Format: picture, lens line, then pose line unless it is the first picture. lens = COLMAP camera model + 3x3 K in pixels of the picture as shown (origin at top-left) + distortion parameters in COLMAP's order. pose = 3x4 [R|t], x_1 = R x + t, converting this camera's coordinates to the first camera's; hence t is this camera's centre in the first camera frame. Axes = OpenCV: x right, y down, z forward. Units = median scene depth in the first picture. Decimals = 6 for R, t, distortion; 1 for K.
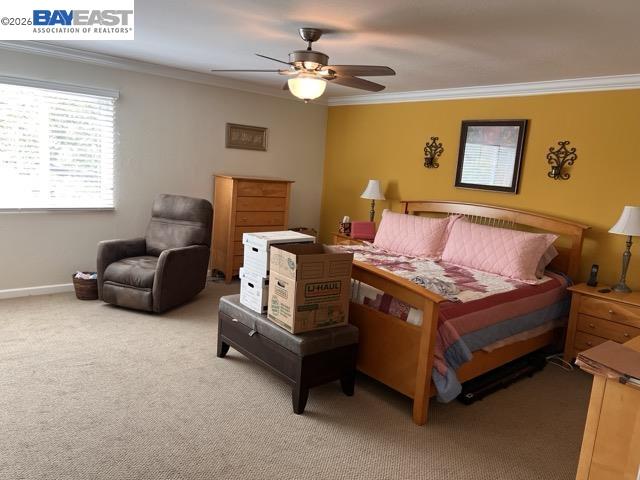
lens RADIAL K [[482.6, 0, 324.1], [0, 482.6, 242.2], [0, 0, 1]] dist [0.061935, -0.070978]
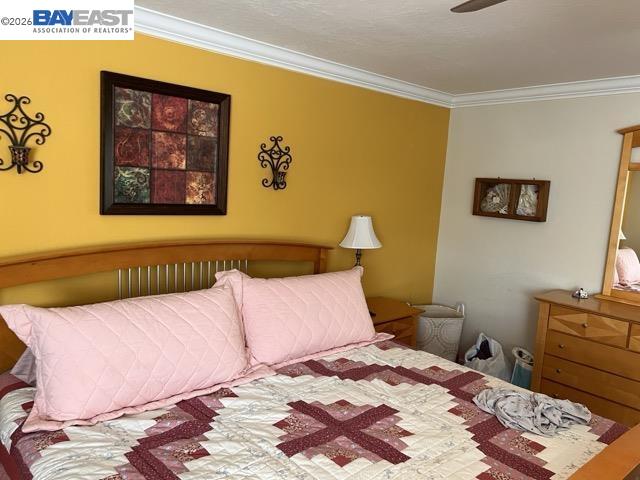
lens RADIAL K [[482.6, 0, 324.1], [0, 482.6, 242.2], [0, 0, 1]] dist [0.061935, -0.070978]
pose [[-0.019869, -0.221002, 0.975071, -0.241383], [0.084135, 0.971435, 0.221892, -0.205359], [-0.996256, 0.086446, -0.000707, 0.933481]]
